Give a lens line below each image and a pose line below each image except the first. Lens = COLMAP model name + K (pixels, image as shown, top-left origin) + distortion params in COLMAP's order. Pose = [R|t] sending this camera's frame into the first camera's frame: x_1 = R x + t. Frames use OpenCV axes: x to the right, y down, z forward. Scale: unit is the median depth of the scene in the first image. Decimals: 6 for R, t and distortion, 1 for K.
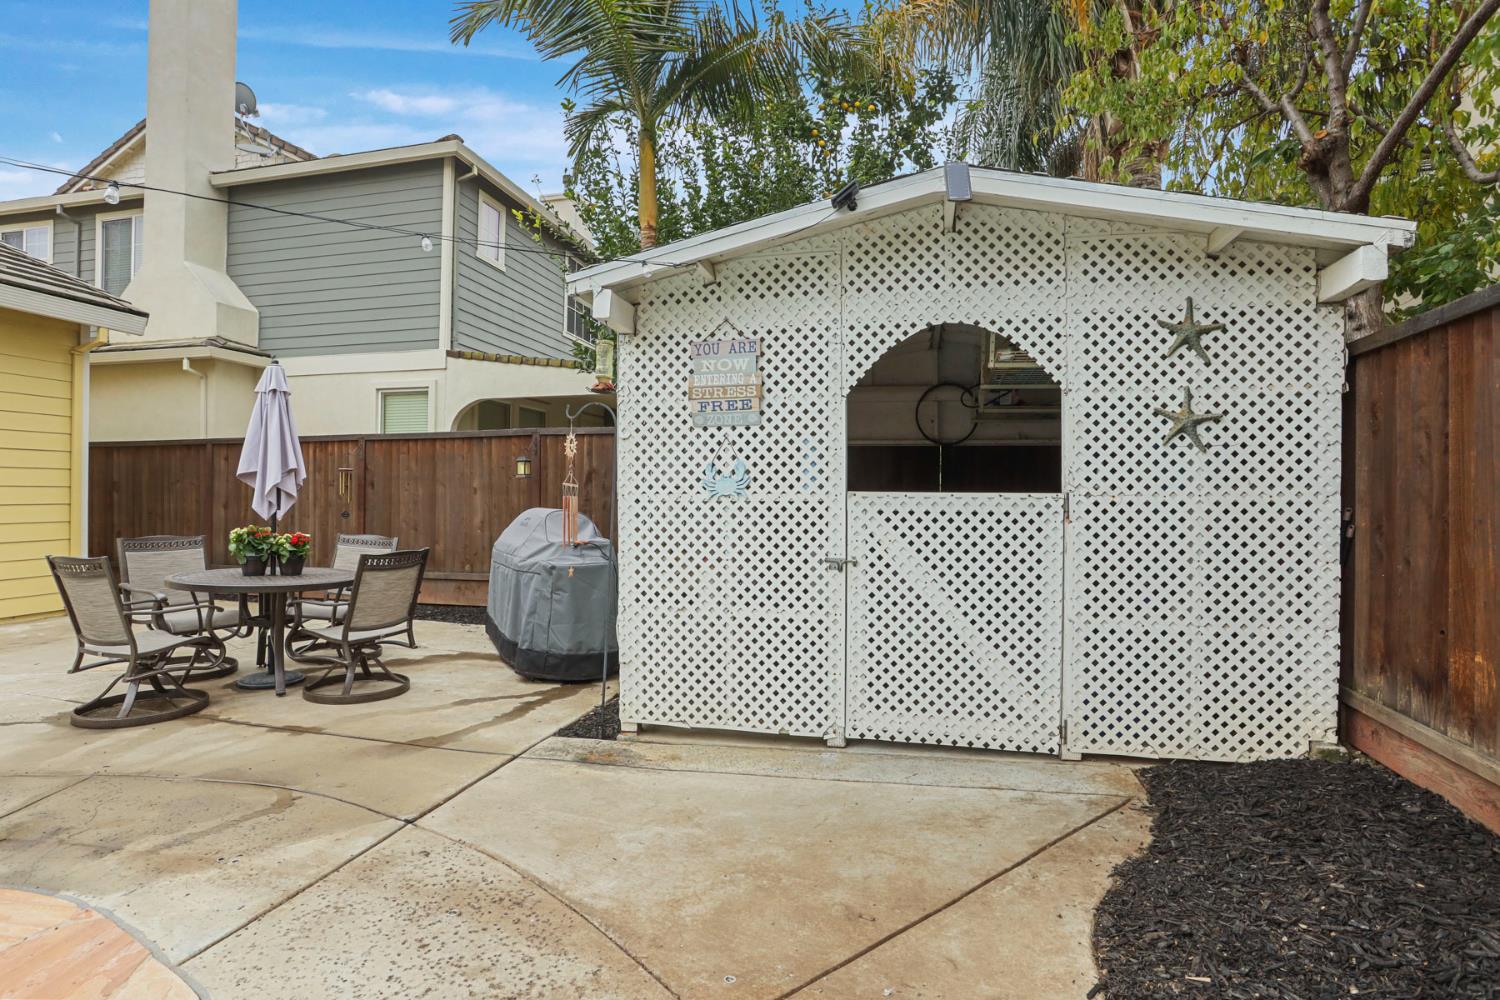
lens RADIAL K [[732.4, 0, 756.7], [0, 732.4, 496.6], [0, 0, 1]] dist [-0.005286, 0.001204]
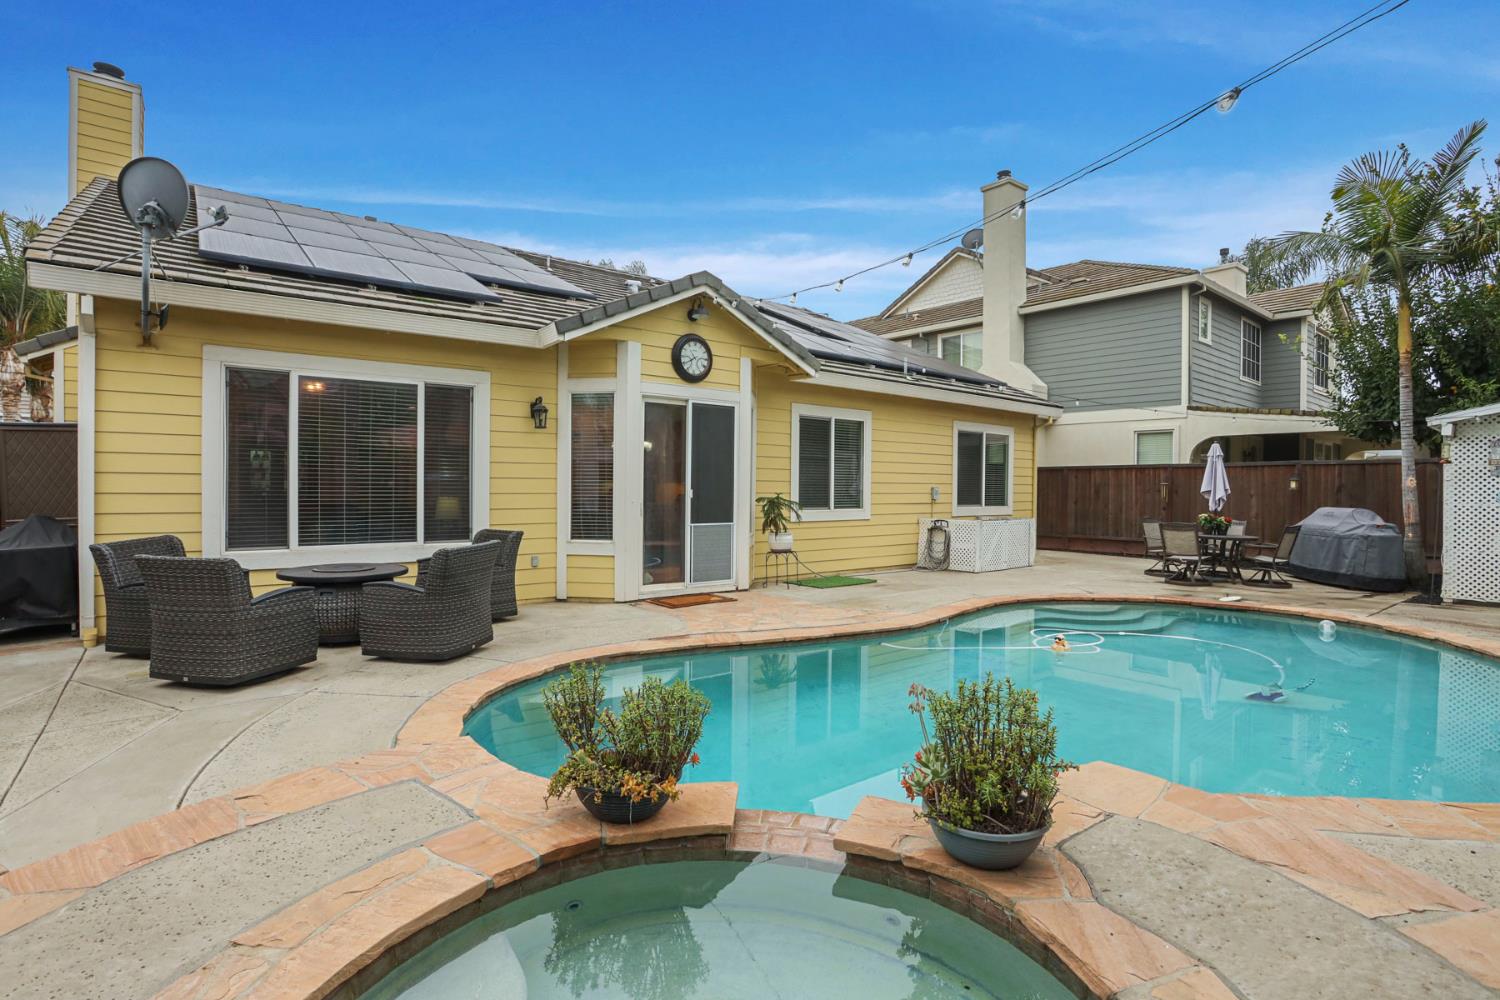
lens RADIAL K [[732.4, 0, 744.4], [0, 732.4, 485.6], [0, 0, 1]] dist [-0.005286, 0.001204]
pose [[0.778500, 0.013341, -0.627503, -0.239754], [-0.018753, 0.999822, -0.002008, -0.006773], [0.627365, 0.013331, 0.778611, -1.171623]]
